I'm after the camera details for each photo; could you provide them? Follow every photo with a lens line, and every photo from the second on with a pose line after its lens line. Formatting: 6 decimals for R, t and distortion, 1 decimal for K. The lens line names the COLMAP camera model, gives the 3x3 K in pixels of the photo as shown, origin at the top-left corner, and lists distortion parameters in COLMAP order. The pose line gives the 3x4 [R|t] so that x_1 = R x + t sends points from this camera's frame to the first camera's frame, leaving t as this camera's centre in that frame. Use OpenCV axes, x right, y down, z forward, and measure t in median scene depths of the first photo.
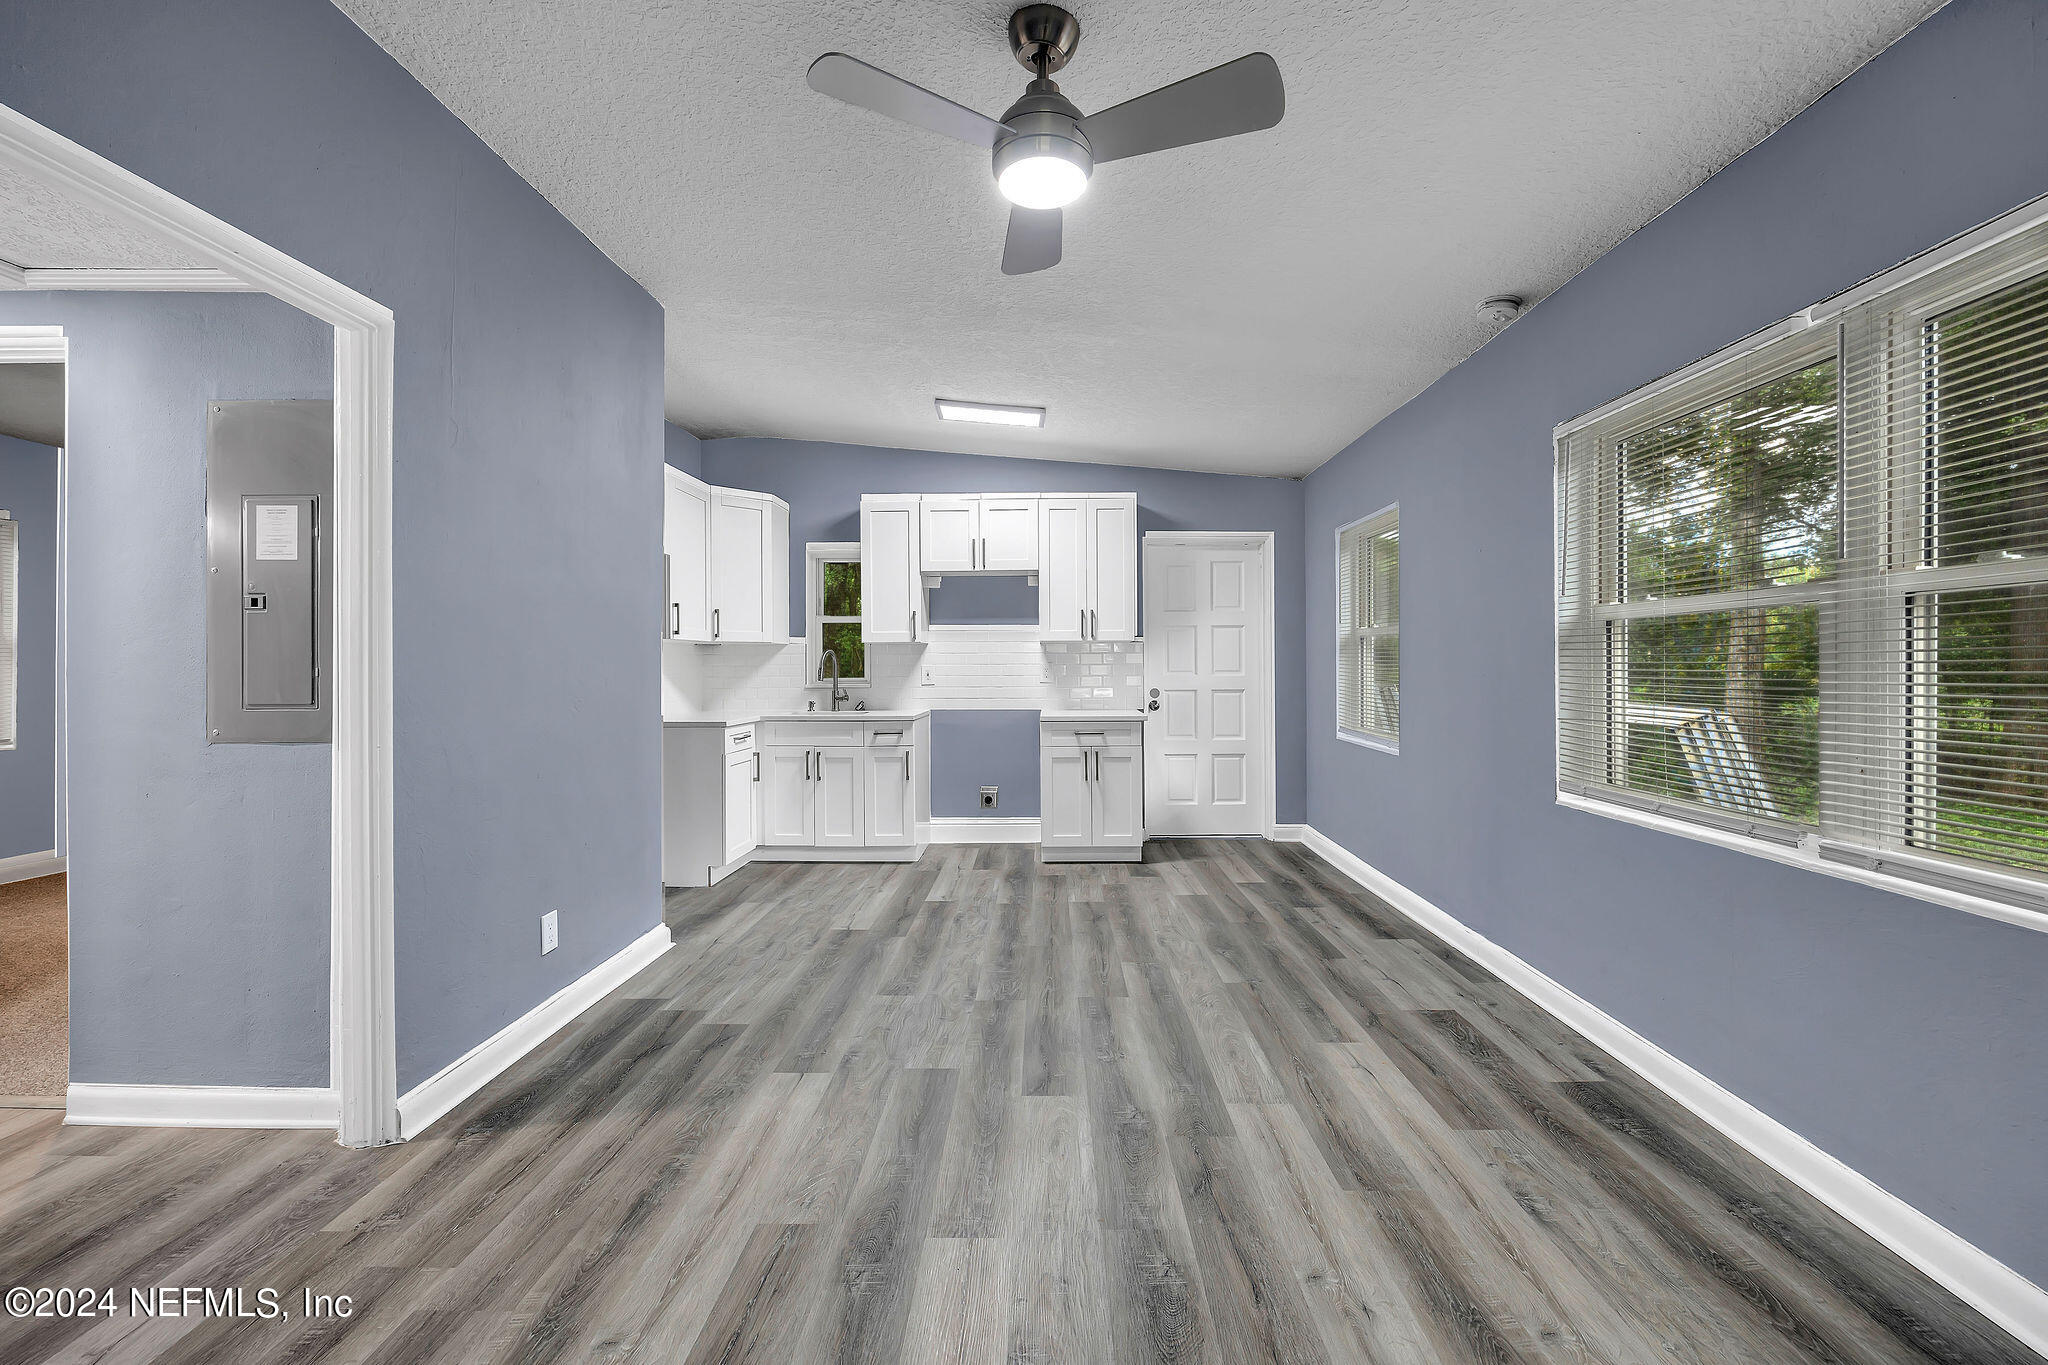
lens RADIAL K [[815.0, 0, 1026.5], [0, 815.0, 702.9], [0, 0, 1]] dist [-0.001611, -0.000320]
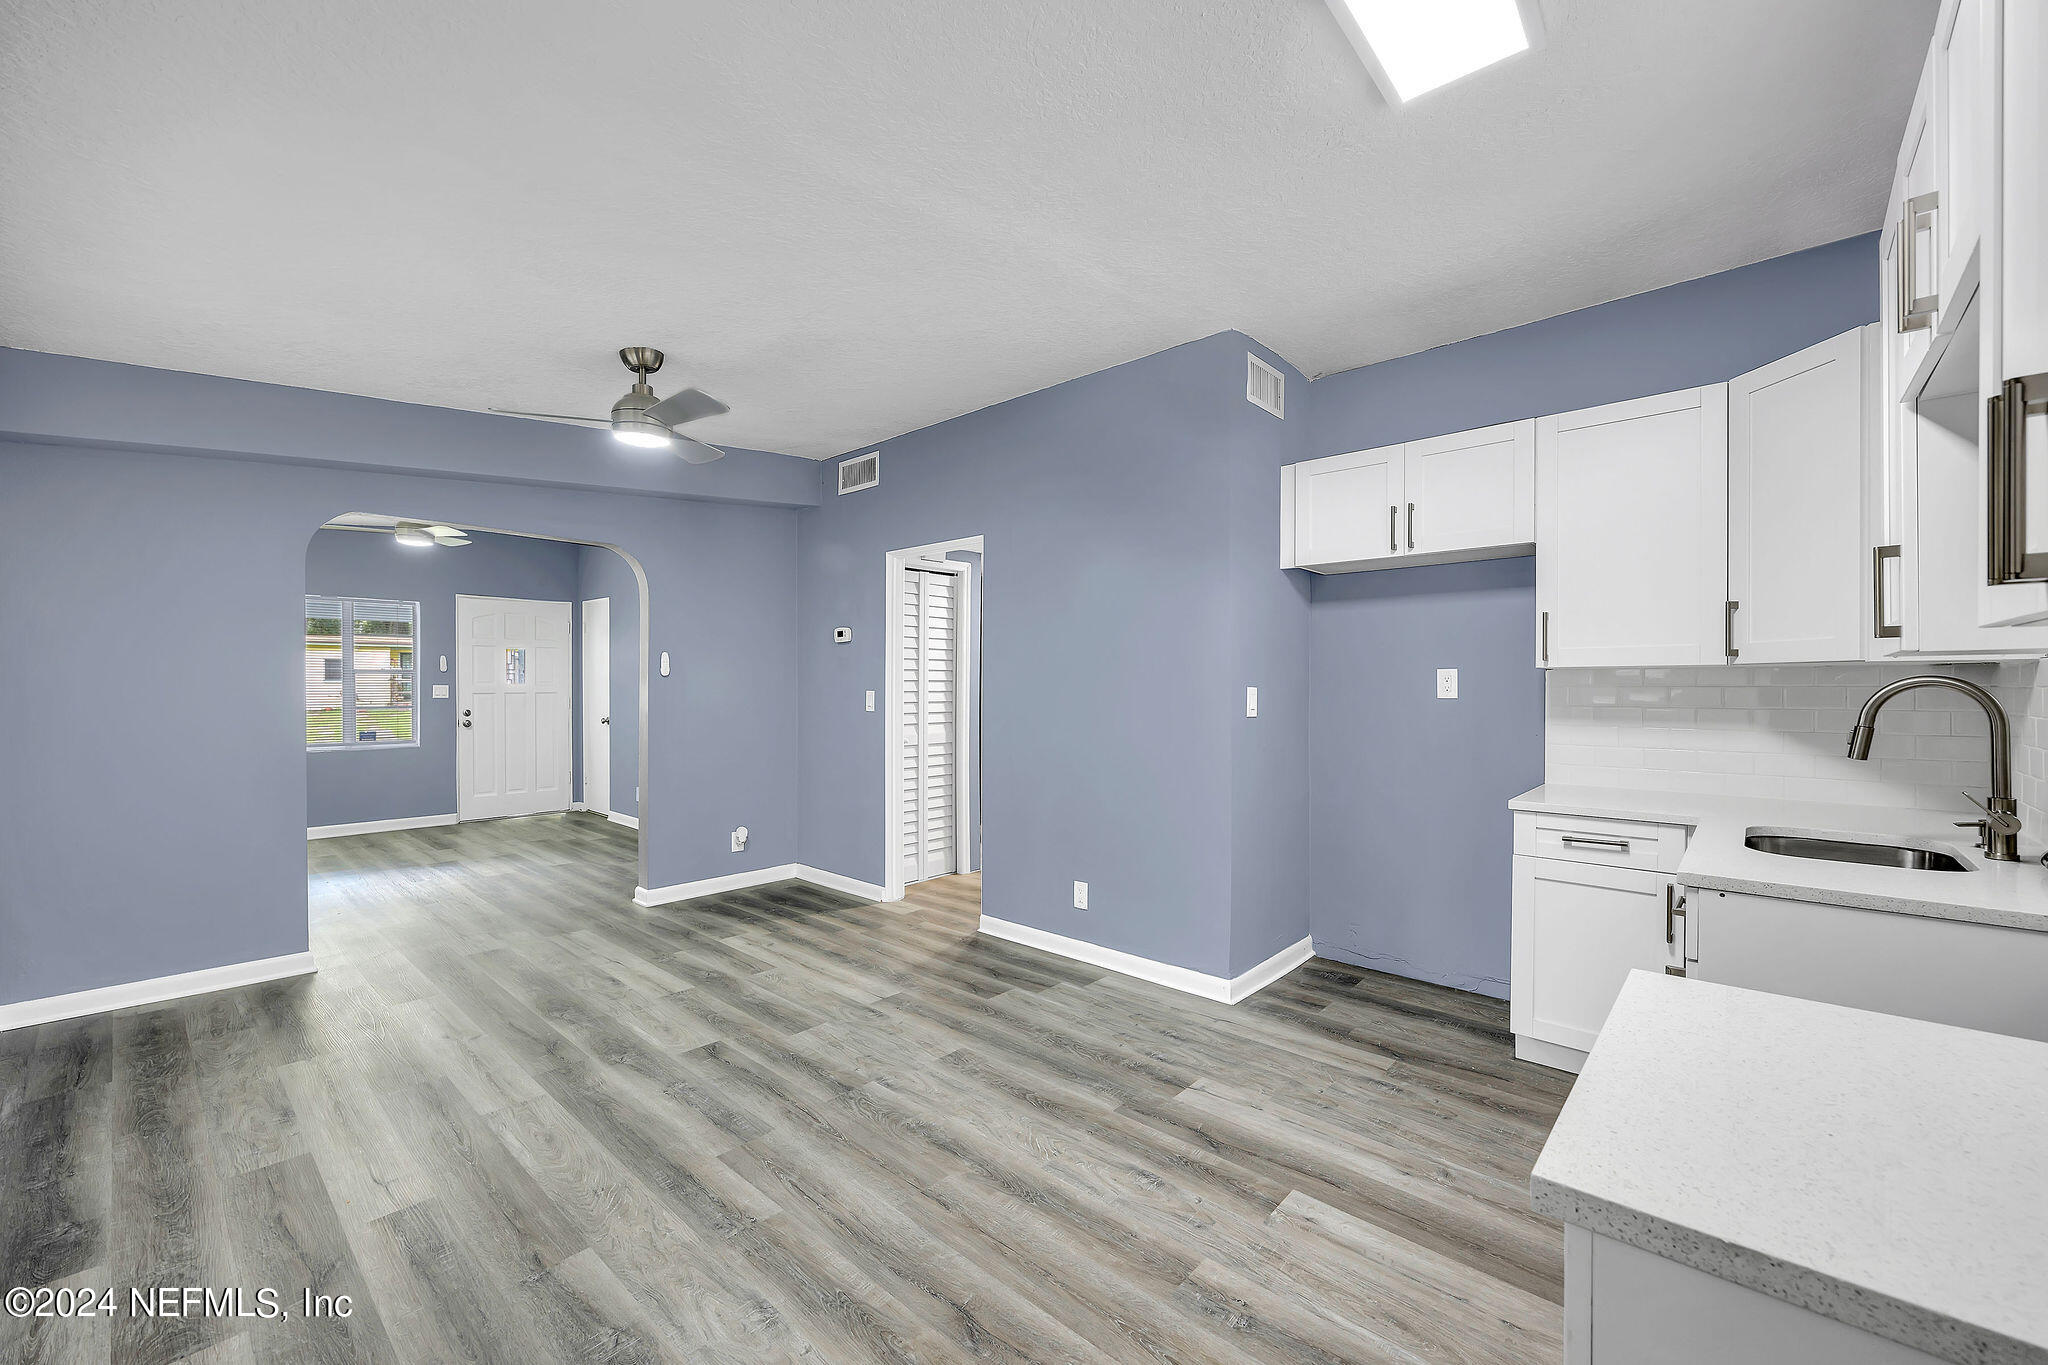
lens RADIAL K [[815.0, 0, 1026.5], [0, 815.0, 702.9], [0, 0, 1]] dist [-0.001611, -0.000320]
pose [[-0.650285, 0.023254, -0.759334, 0.619956], [-0.028516, 0.998080, 0.054986, -0.135261], [0.759155, 0.057410, -0.648374, 2.078608]]
